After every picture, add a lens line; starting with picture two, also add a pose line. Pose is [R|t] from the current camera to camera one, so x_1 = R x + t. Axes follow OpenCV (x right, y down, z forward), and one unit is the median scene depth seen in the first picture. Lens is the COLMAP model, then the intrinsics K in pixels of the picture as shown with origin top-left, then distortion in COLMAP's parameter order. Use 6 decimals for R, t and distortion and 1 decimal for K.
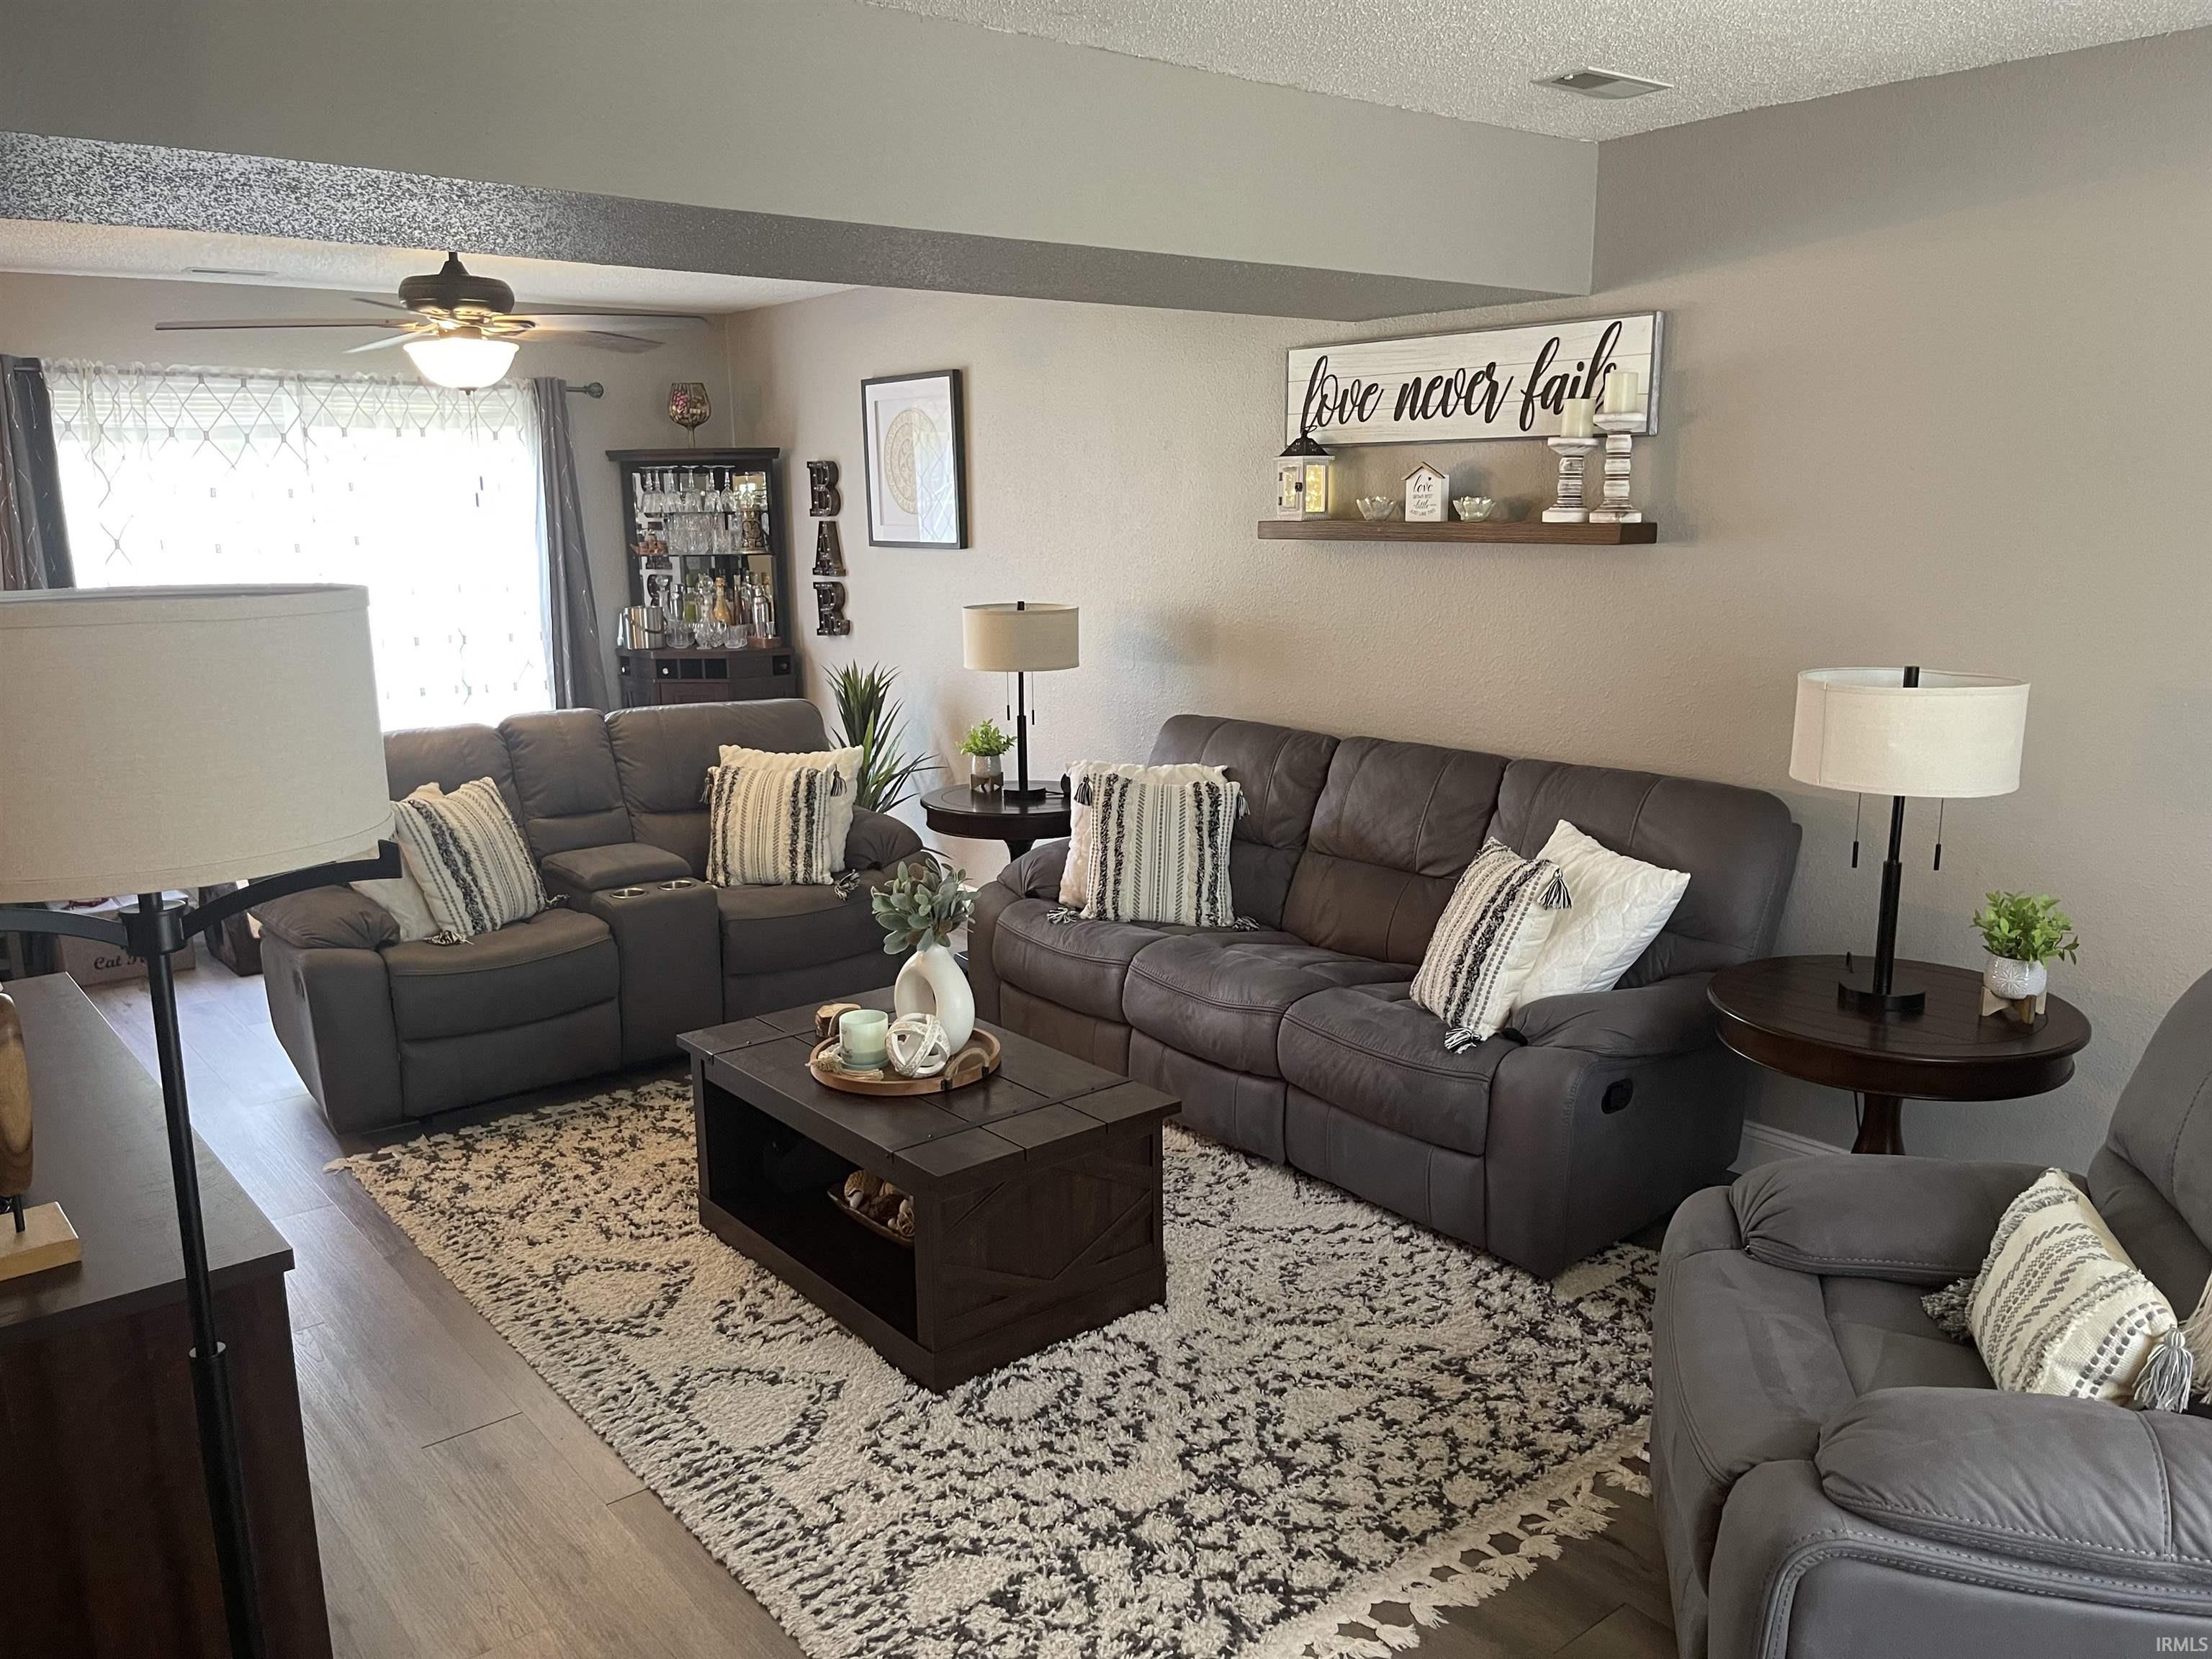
lens RADIAL K [[1678.0, 0, 1106.0], [0, 1678.0, 829.5], [0, 0, 1]] dist [0.078702, -0.117037]
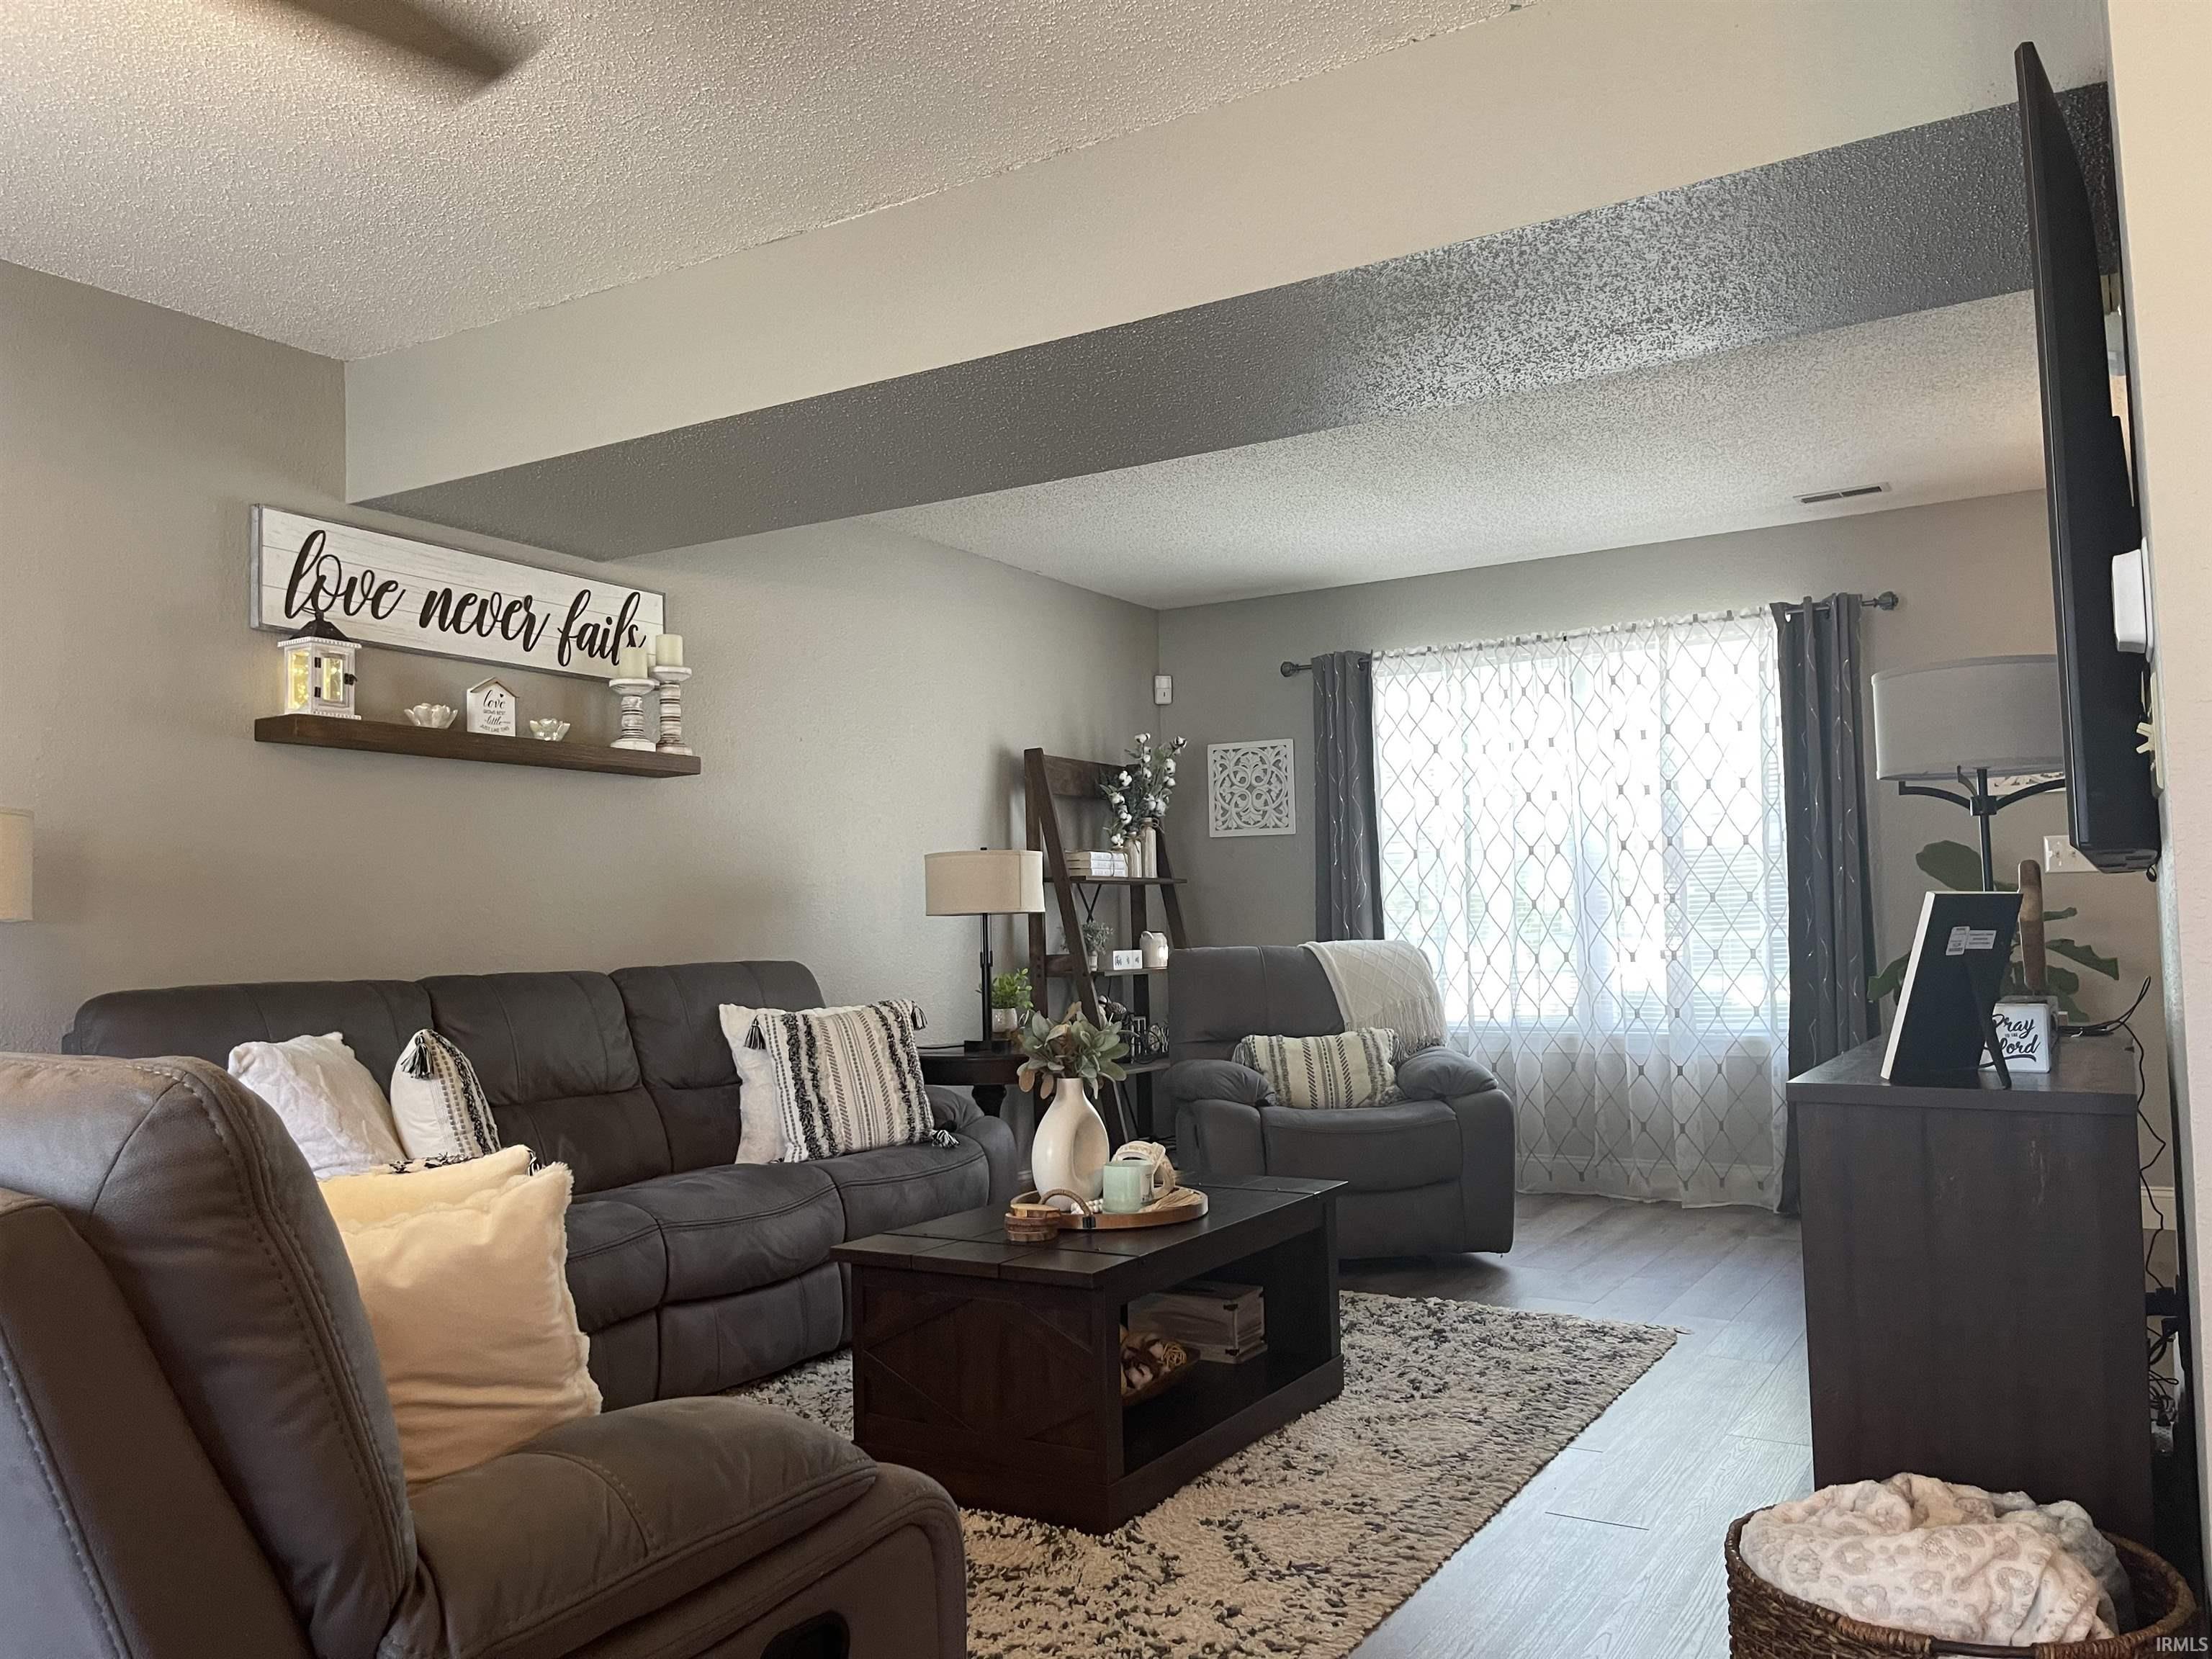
lens RADIAL K [[1678.0, 0, 1106.0], [0, 1678.0, 829.5], [0, 0, 1]] dist [0.078702, -0.117037]
pose [[-0.333447, 0.083998, 0.939020, -0.834070], [0.219722, 0.975519, -0.009240, -0.049147], [-0.916807, 0.203242, -0.343740, 1.045013]]
